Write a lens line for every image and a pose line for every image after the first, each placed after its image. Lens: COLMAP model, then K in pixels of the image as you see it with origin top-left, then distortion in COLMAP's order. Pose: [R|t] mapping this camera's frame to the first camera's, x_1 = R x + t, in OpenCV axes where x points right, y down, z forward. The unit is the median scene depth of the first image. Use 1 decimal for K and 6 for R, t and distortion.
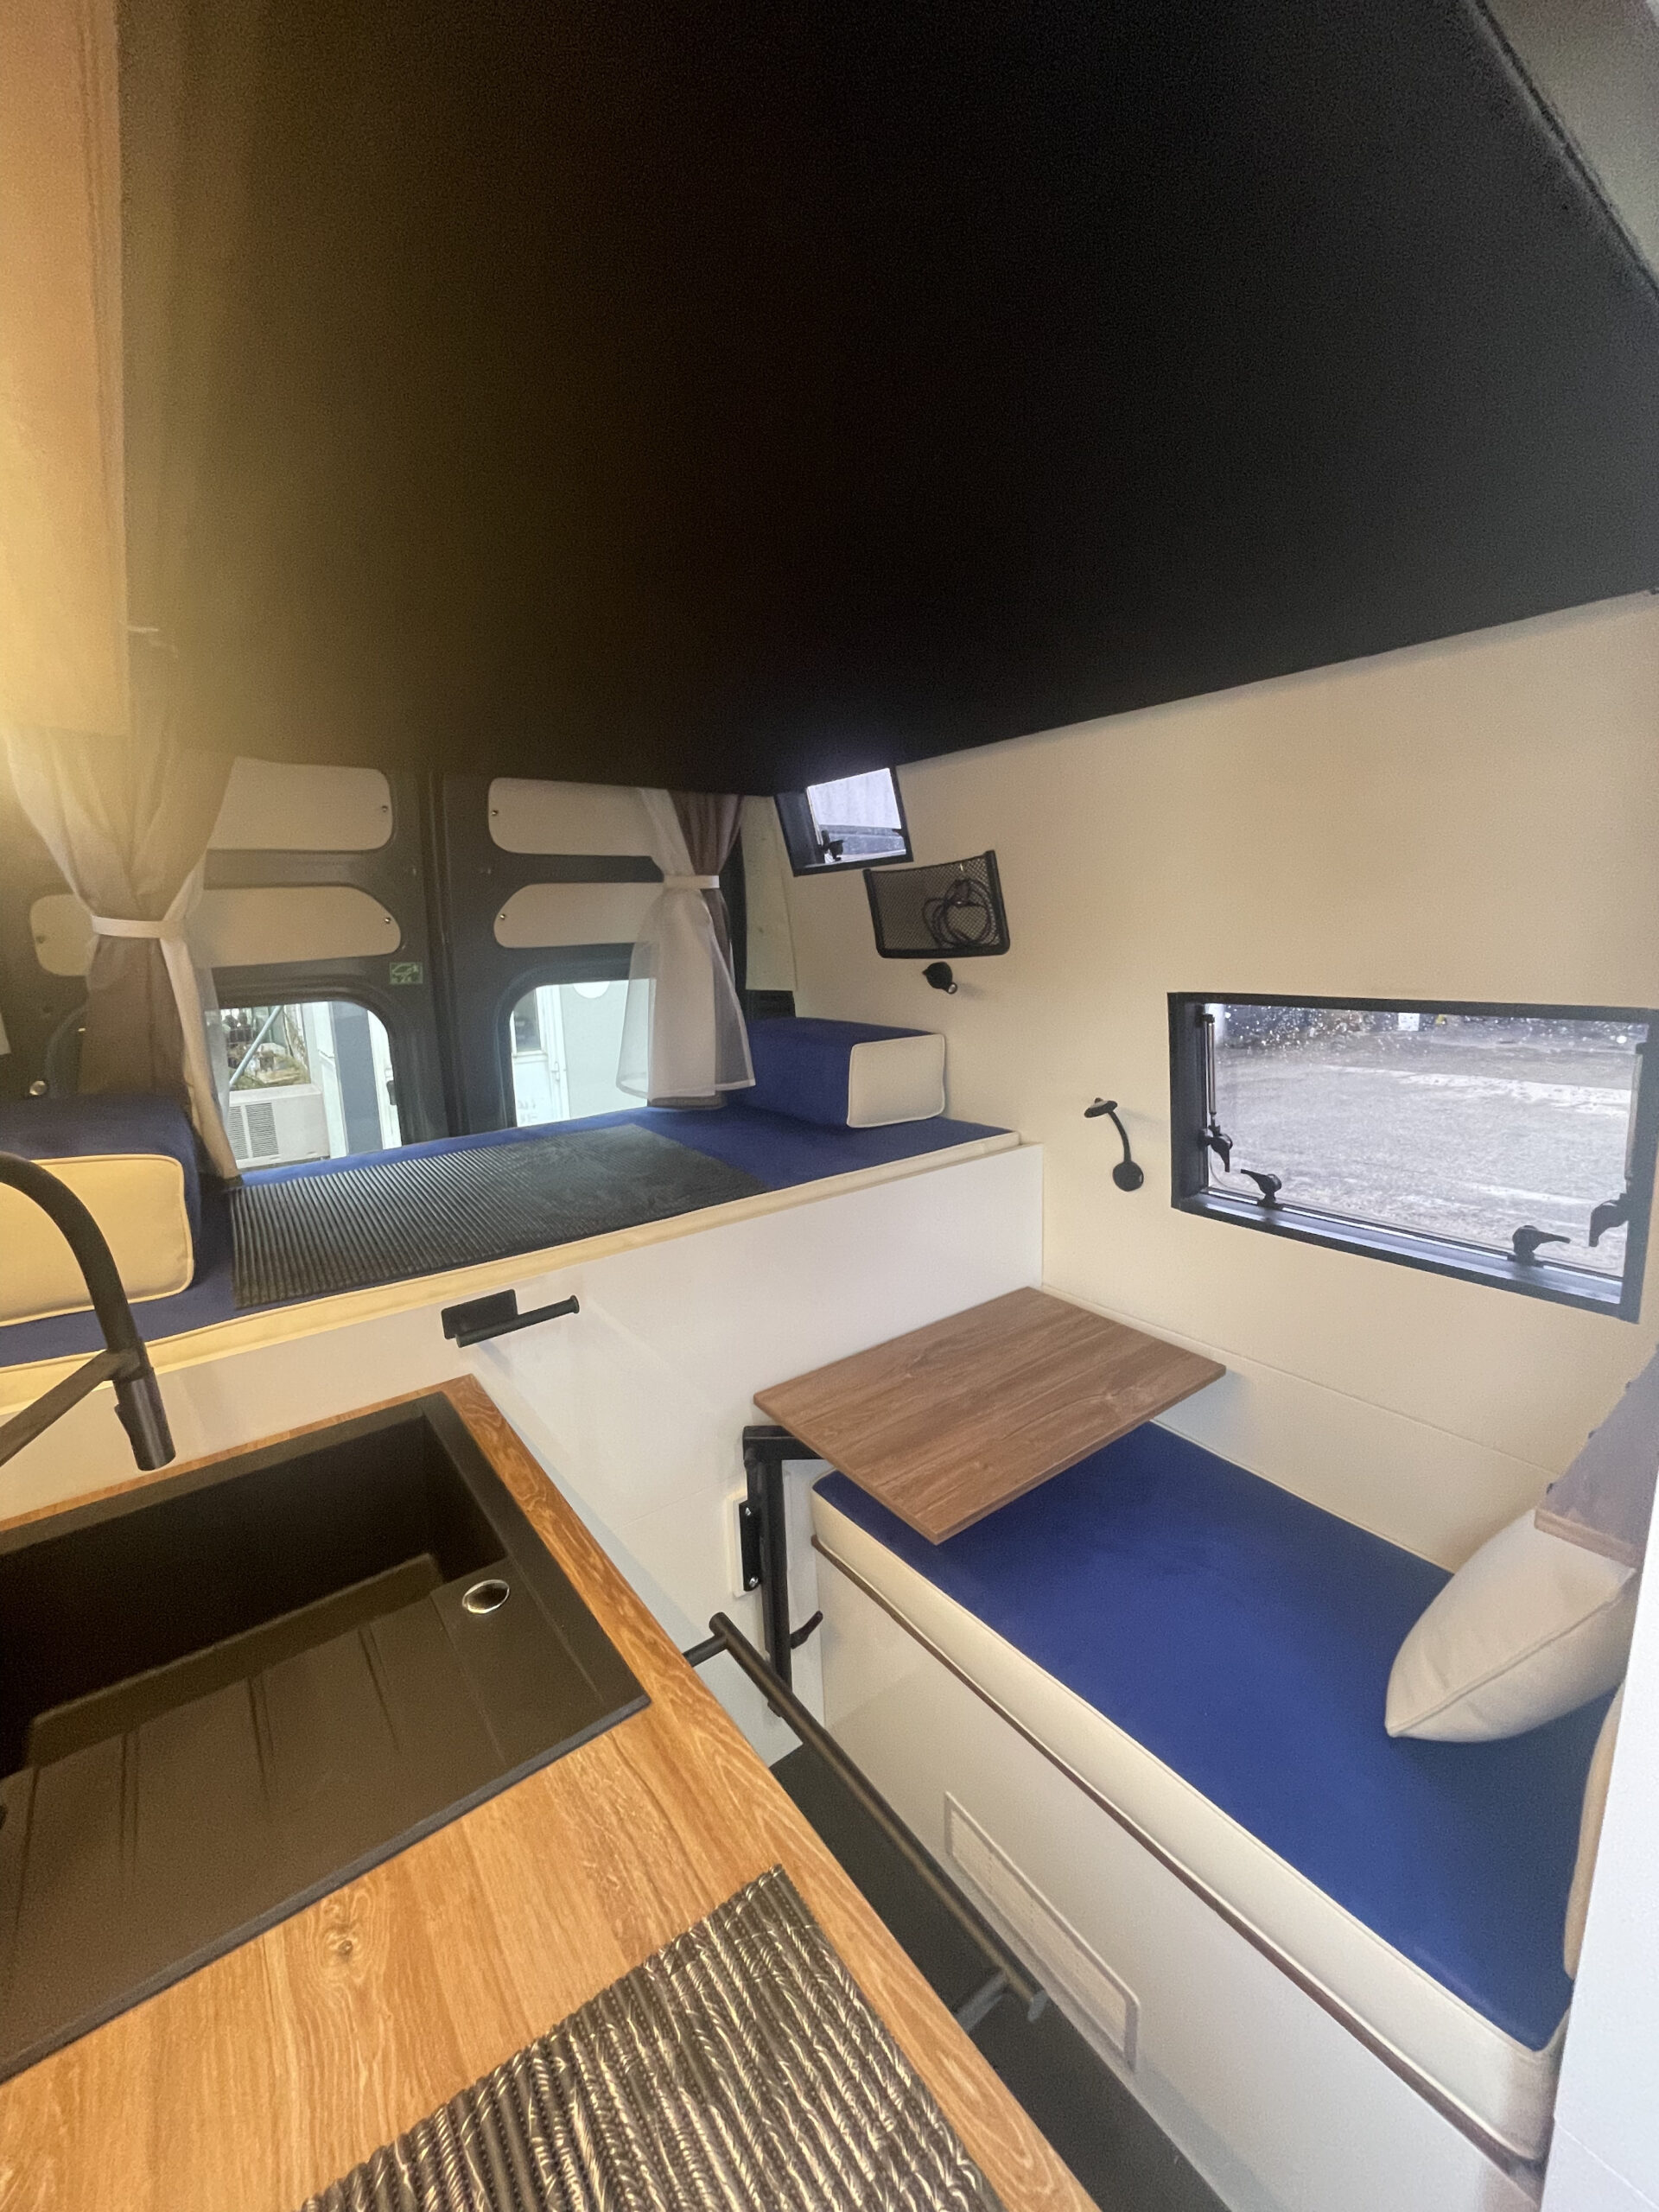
lens RADIAL K [[890.4, 0, 824.8], [0, 890.4, 1084.5], [0, 0, 1]] dist [-0.007850, -0.000009]
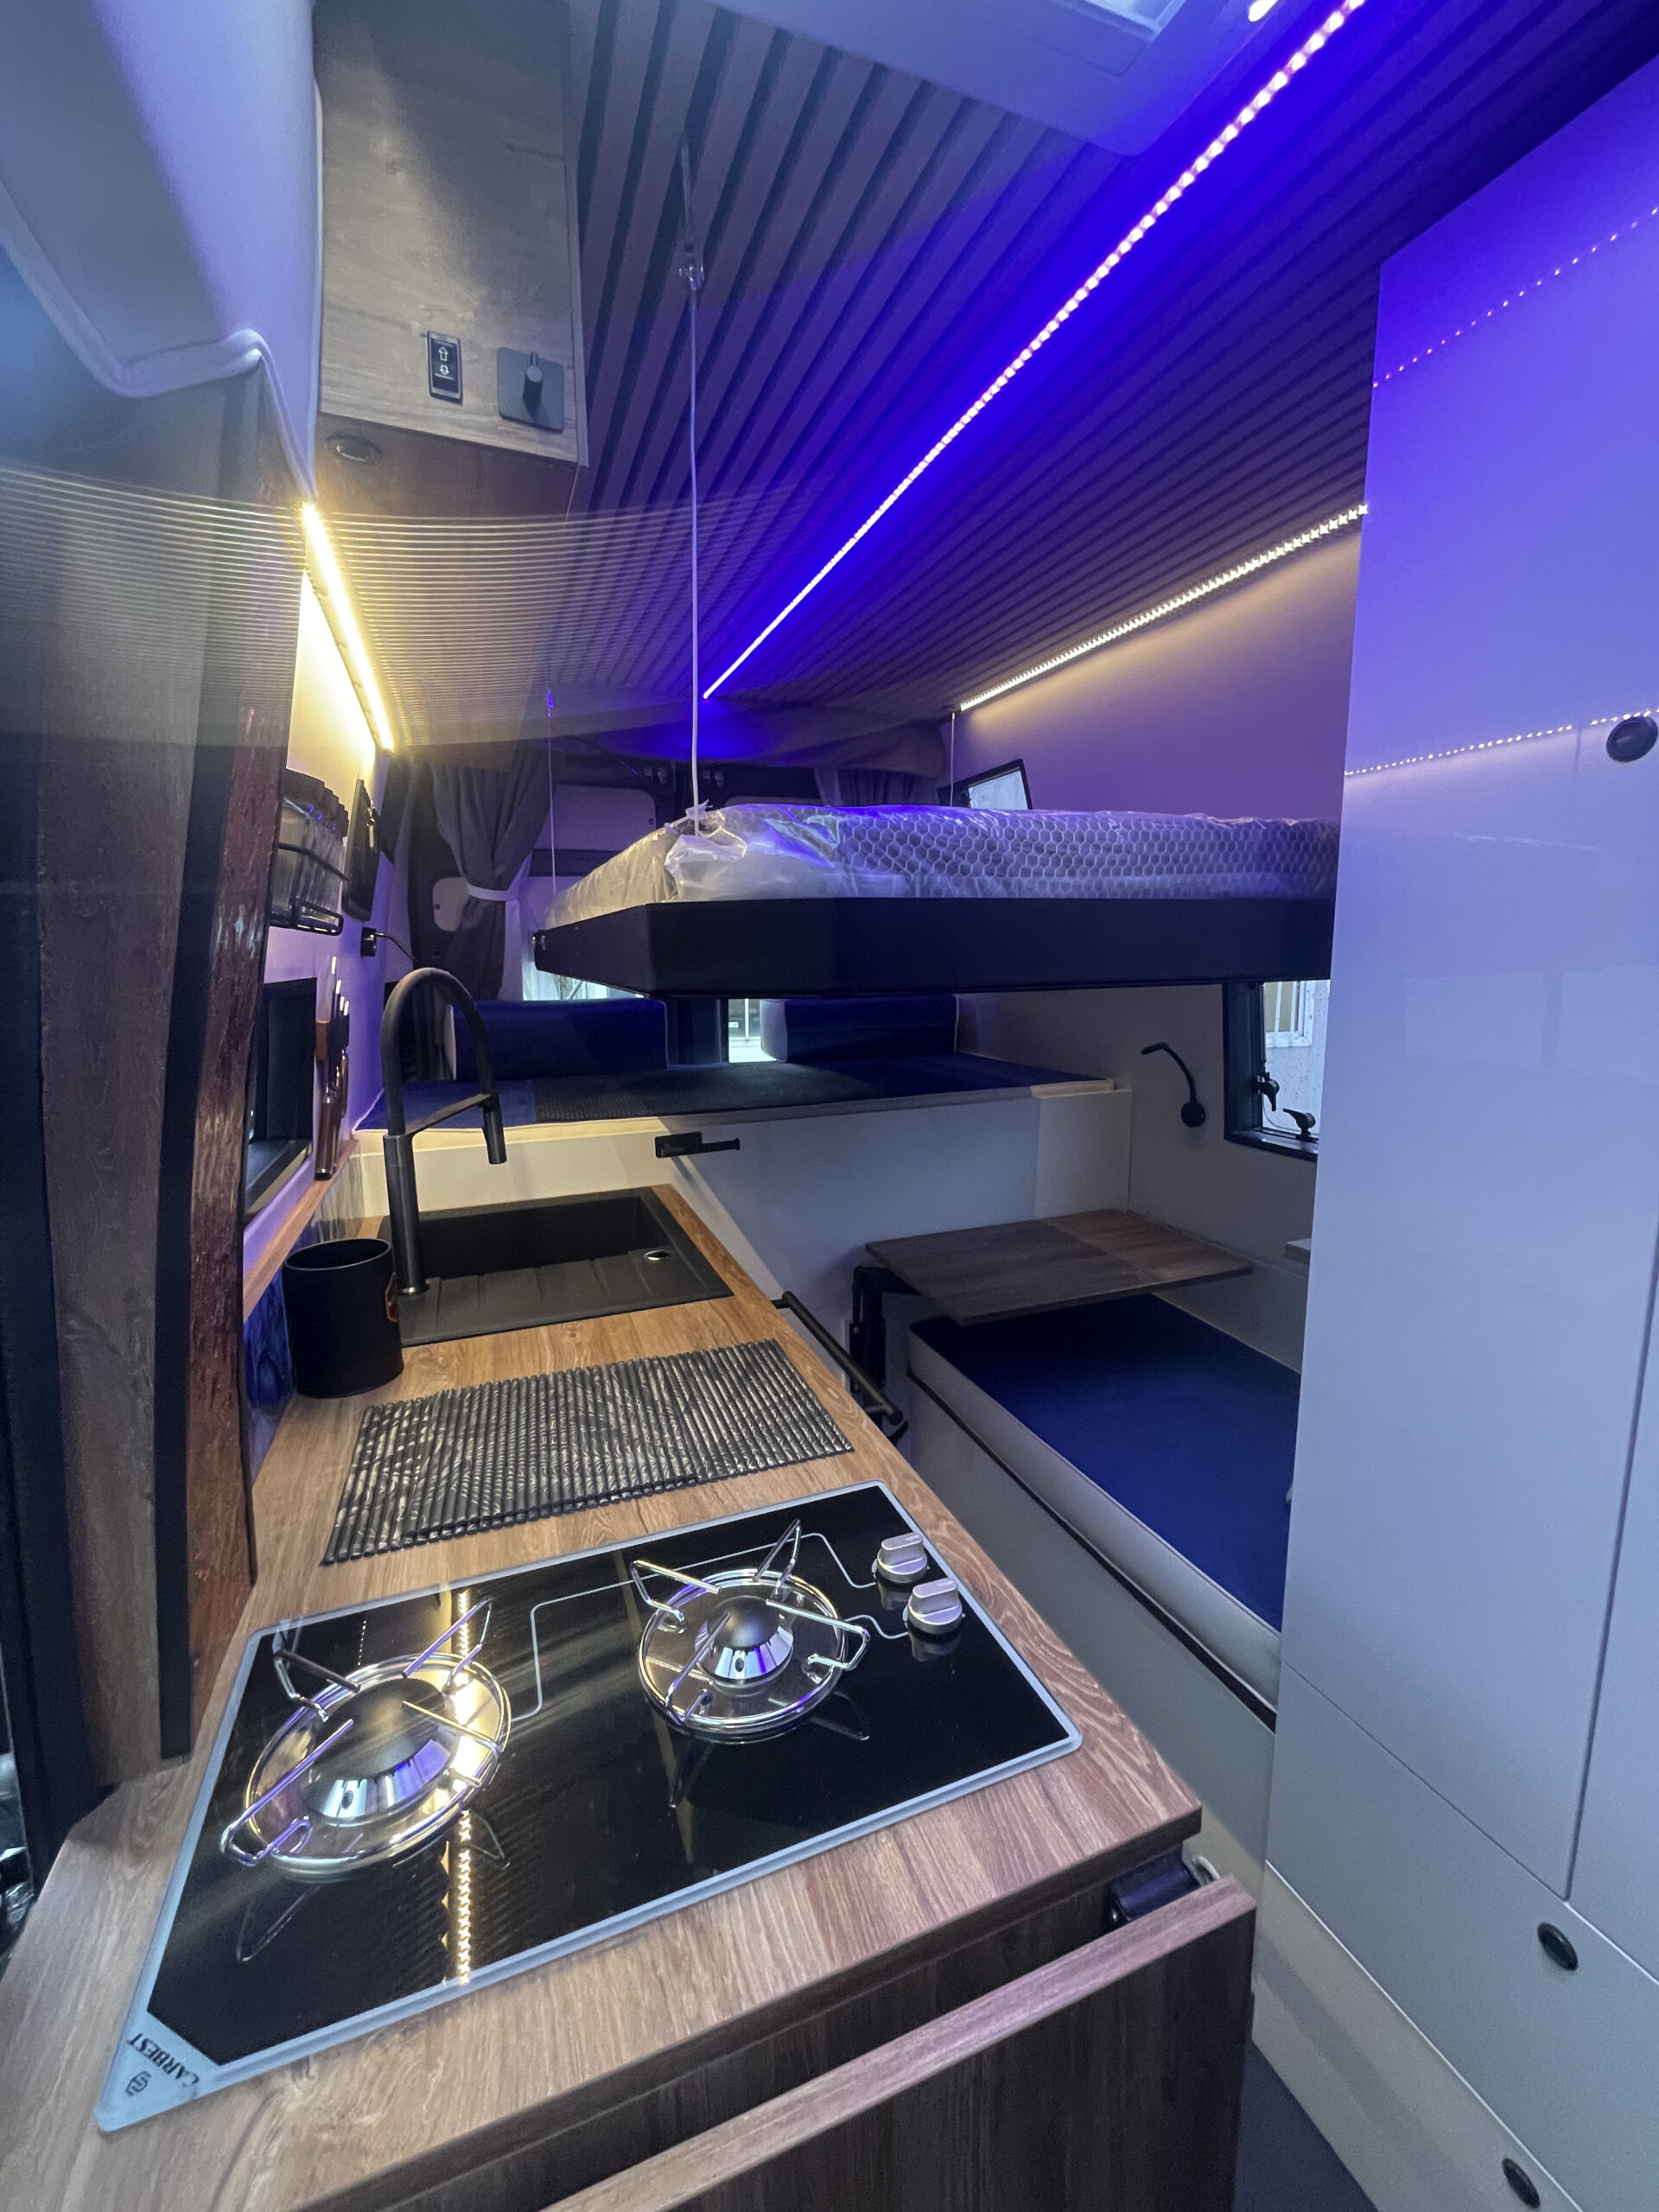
lens RADIAL K [[881.9, 0, 826.7], [0, 881.9, 1085.1], [0, 0, 1]] dist [-0.011005, 0.000146]
pose [[0.963380, 0.062482, -0.260758, 0.210646], [-0.068207, 0.997587, -0.012953, 0.138296], [0.259320, 0.030264, 0.965317, -0.341062]]
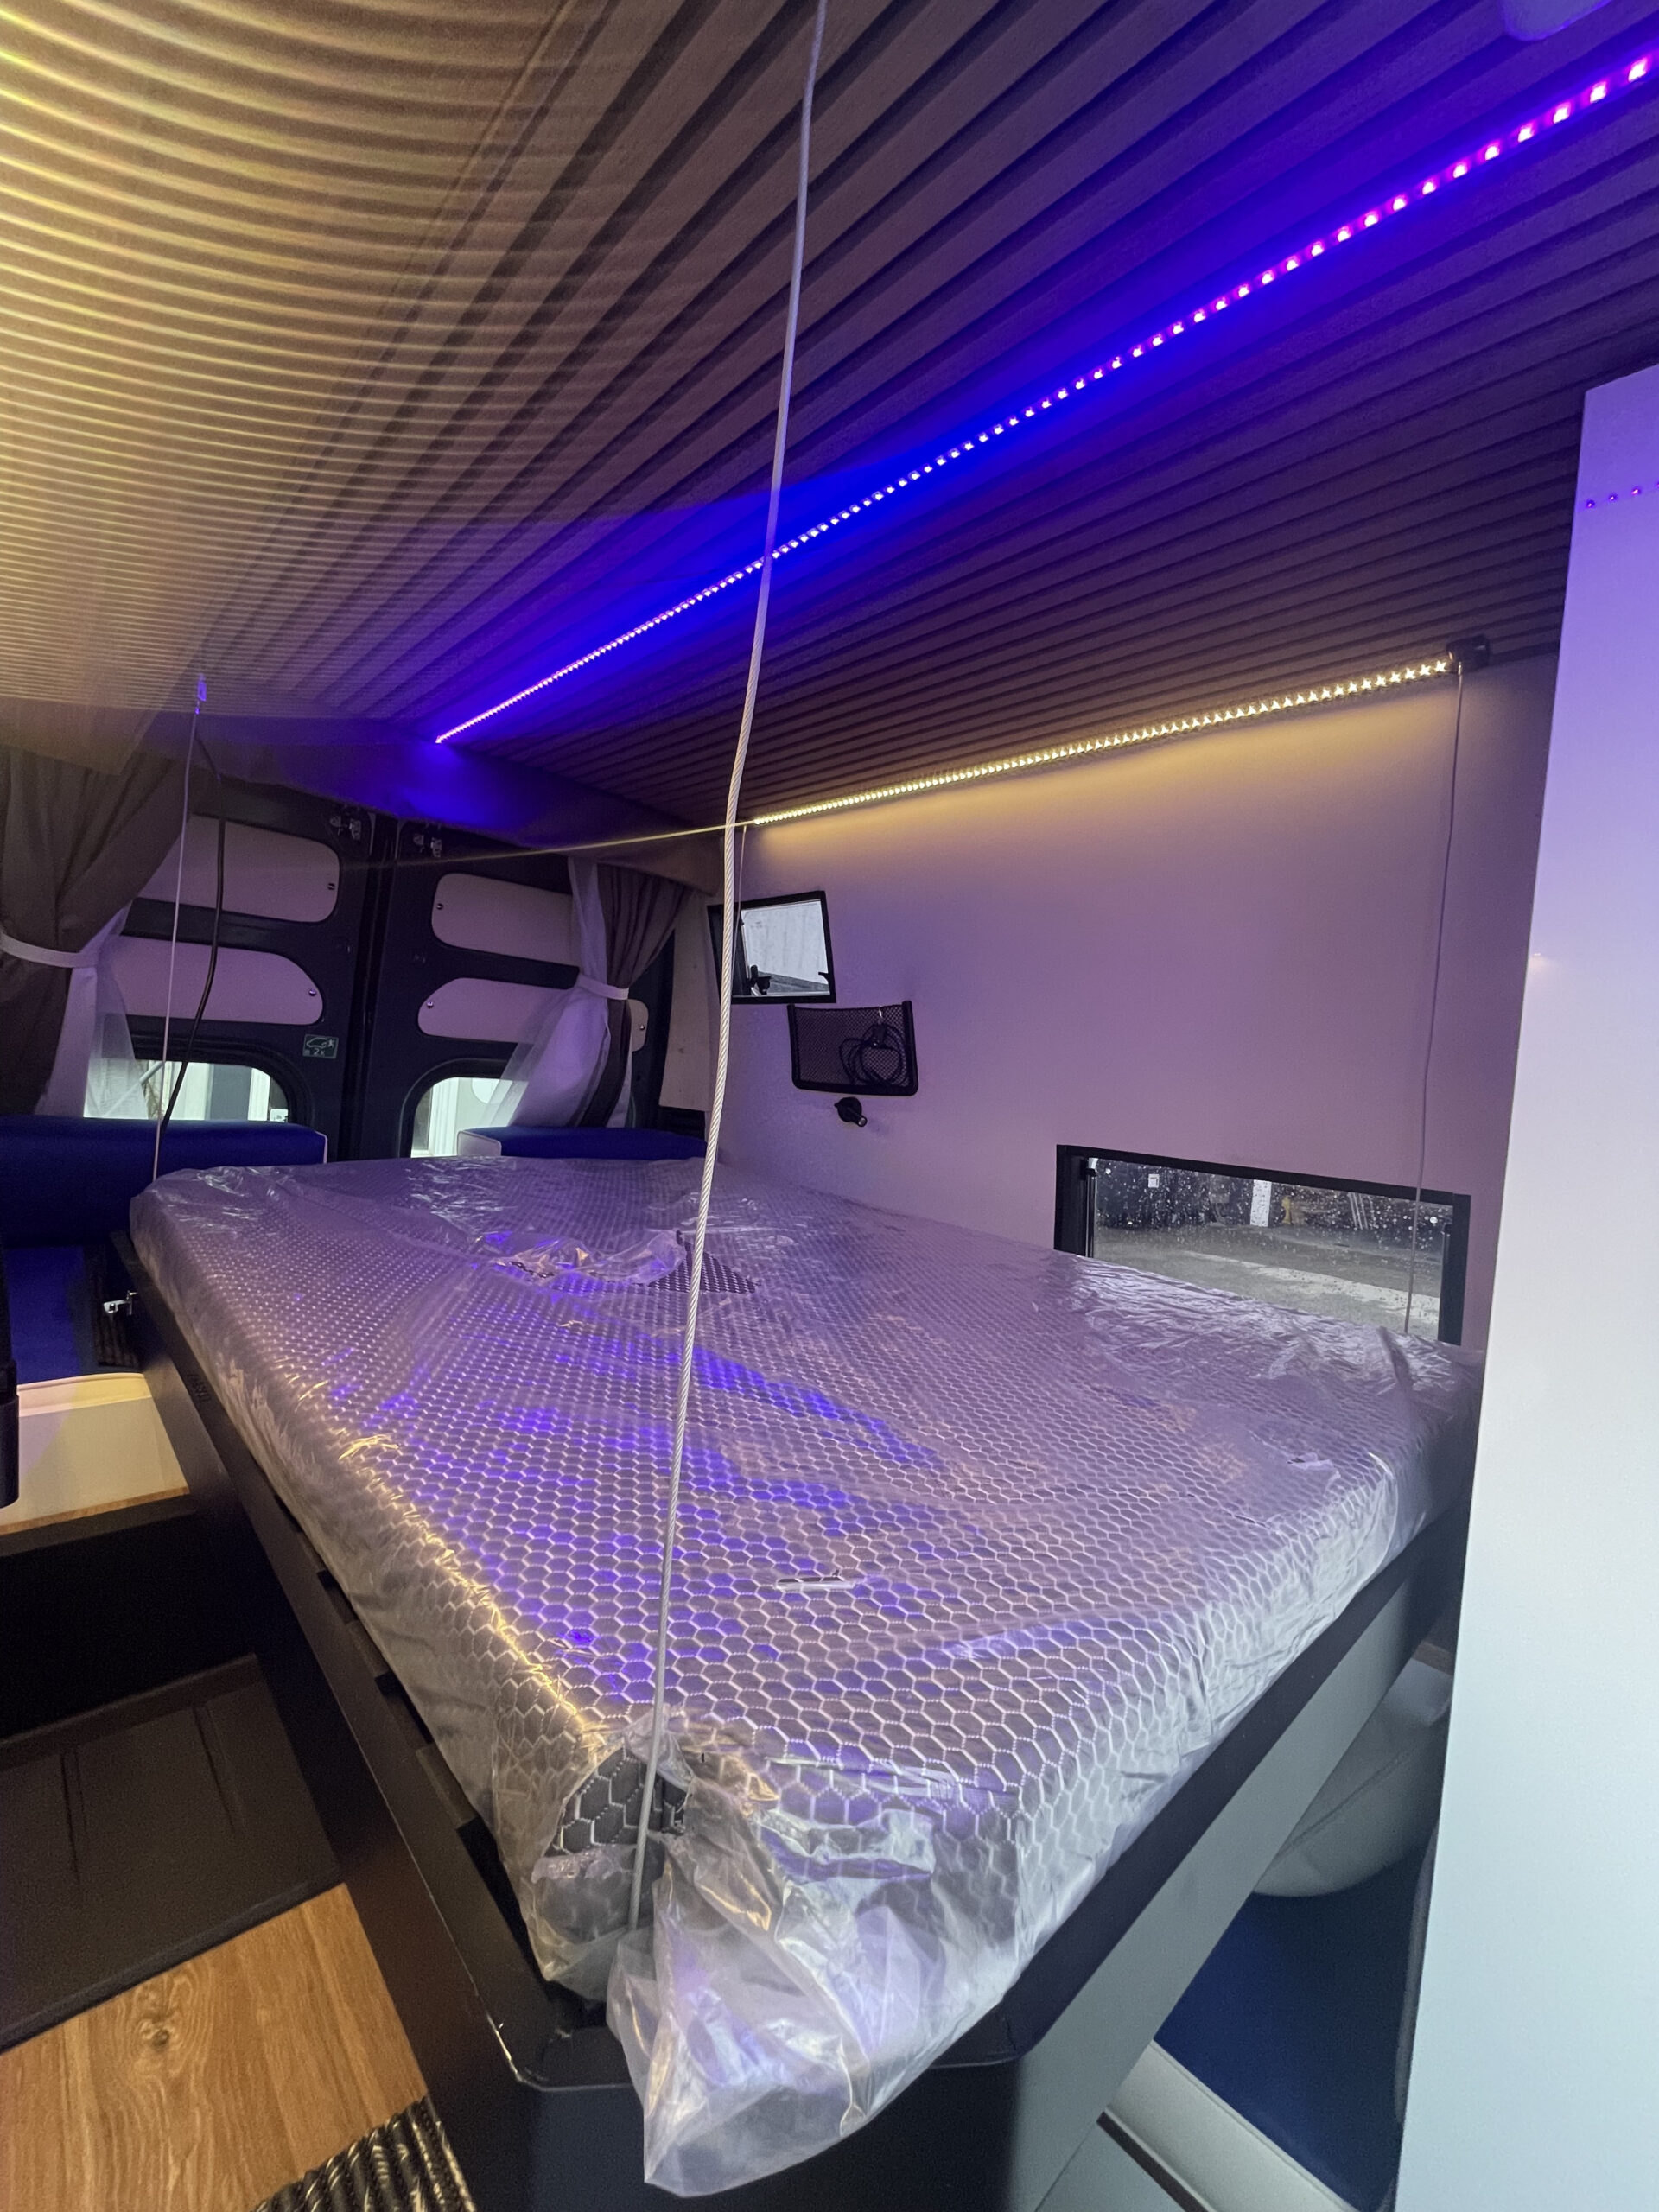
lens RADIAL K [[881.9, 0, 826.7], [0, 881.9, 1085.1], [0, 0, 1]] dist [-0.011005, 0.000146]
pose [[0.986530, 0.117607, 0.113696, -0.030341], [-0.098165, 0.981627, -0.163623, 0.033251], [-0.130850, 0.150258, 0.979949, -0.044487]]
